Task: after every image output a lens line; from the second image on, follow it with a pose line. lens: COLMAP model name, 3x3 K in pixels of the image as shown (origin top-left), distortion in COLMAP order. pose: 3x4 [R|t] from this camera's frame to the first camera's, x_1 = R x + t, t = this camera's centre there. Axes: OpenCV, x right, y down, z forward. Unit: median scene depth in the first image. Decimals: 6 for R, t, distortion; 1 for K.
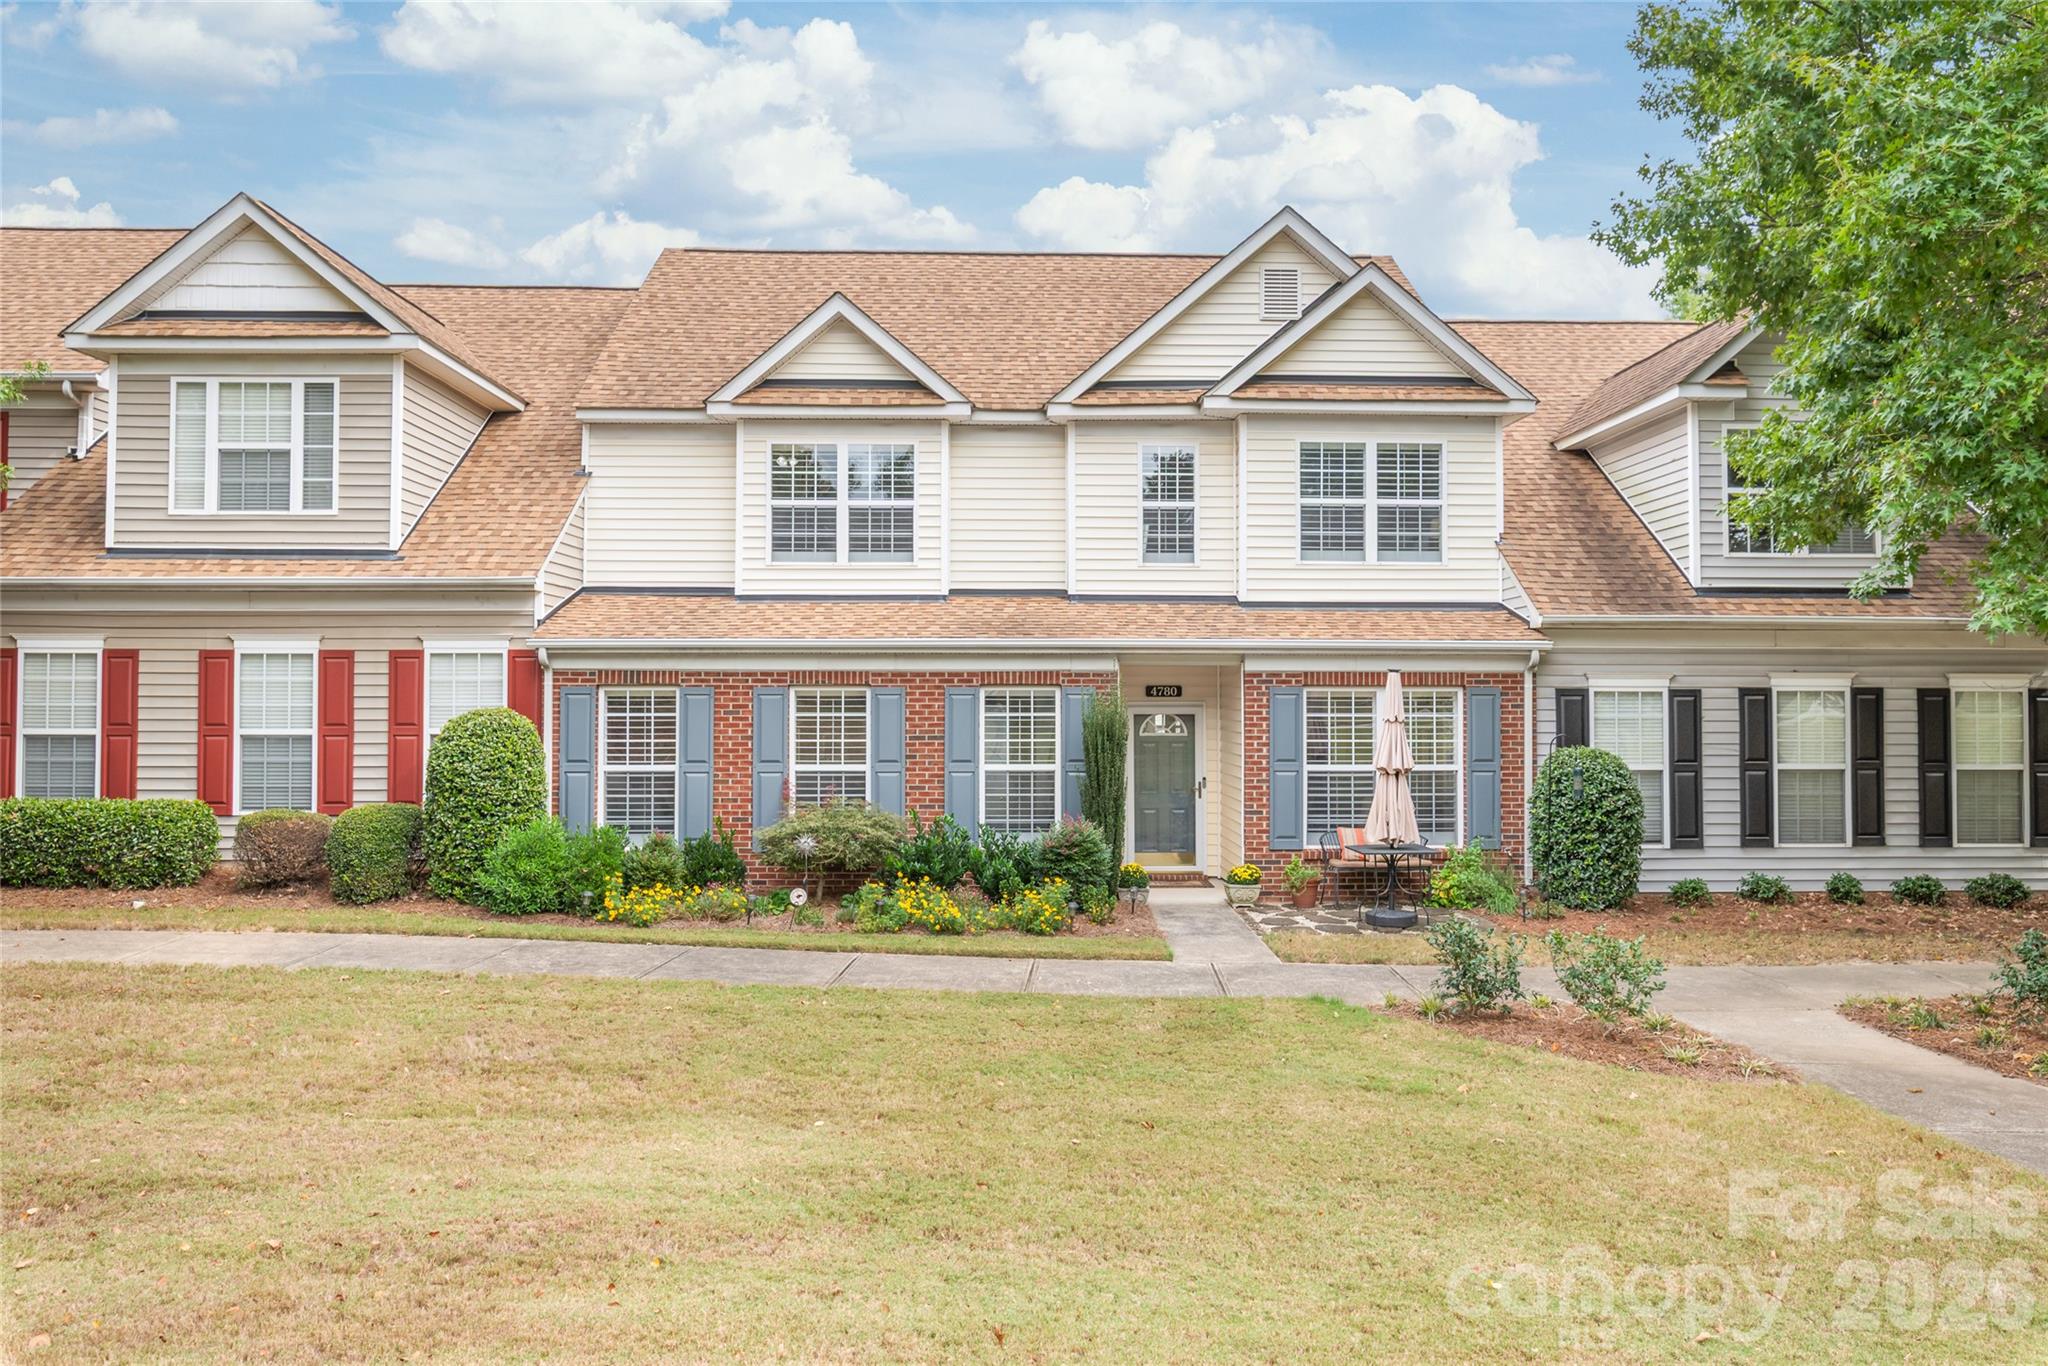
lens RADIAL K [[1288.4, 0, 1022.5], [0, 1288.4, 673.9], [0, 0, 1]] dist [-0.004571, 0.000812]
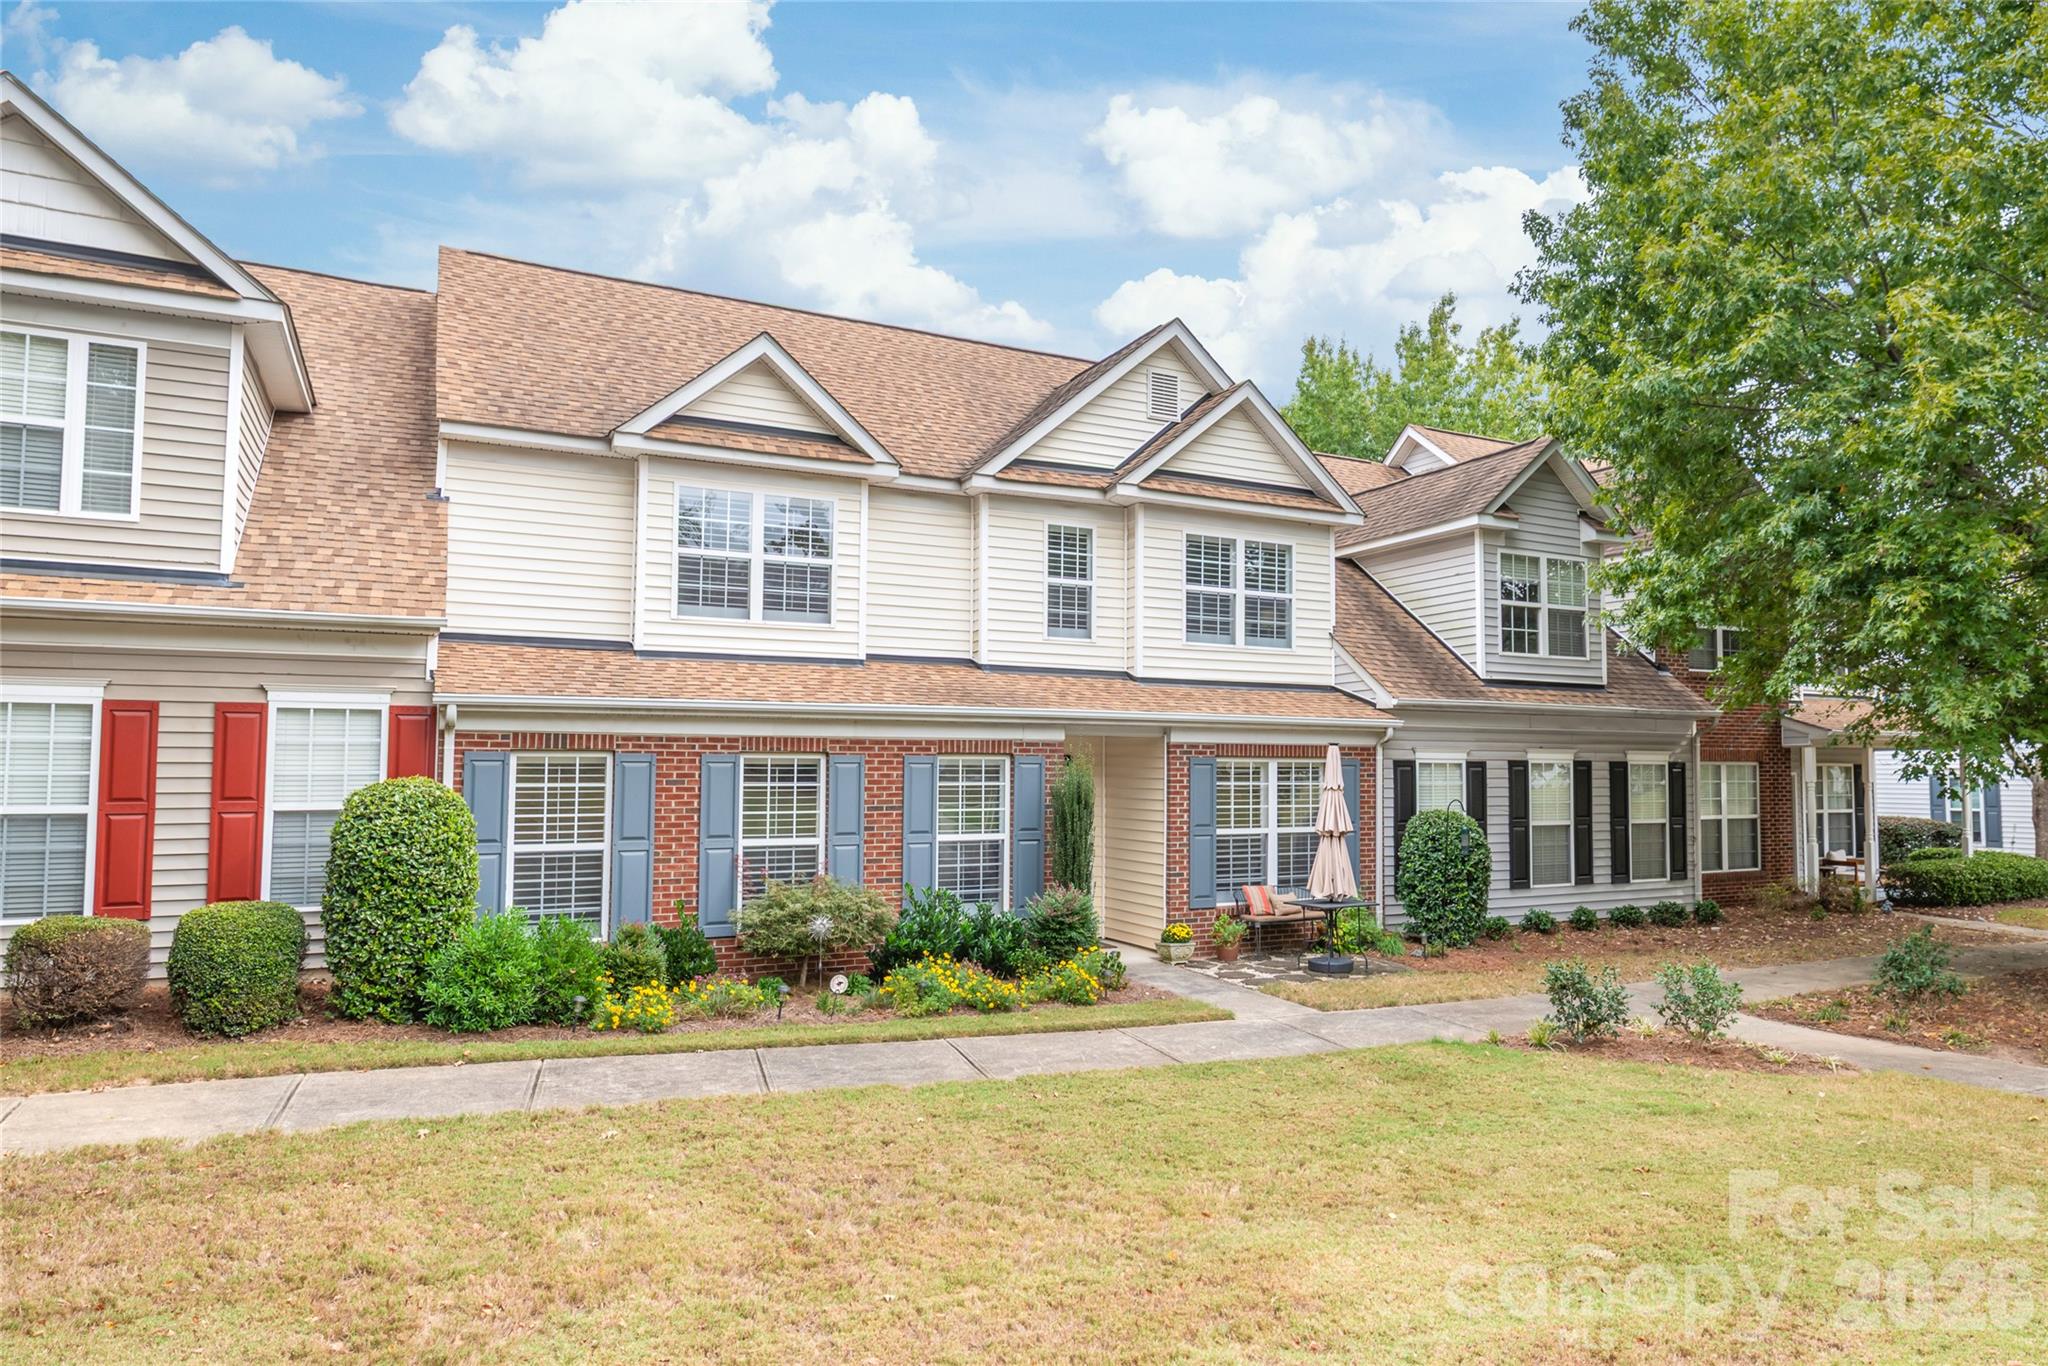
lens RADIAL K [[1221.2, 0, 1024.6], [0, 1221.2, 703.6], [0, 0, 1]] dist [-0.001226, 0.001196]
pose [[0.903548, 0.025226, 0.427743, -0.369774], [-0.012217, 0.999376, -0.033129, 0.000685], [-0.428312, 0.024708, 0.903293, 0.131727]]
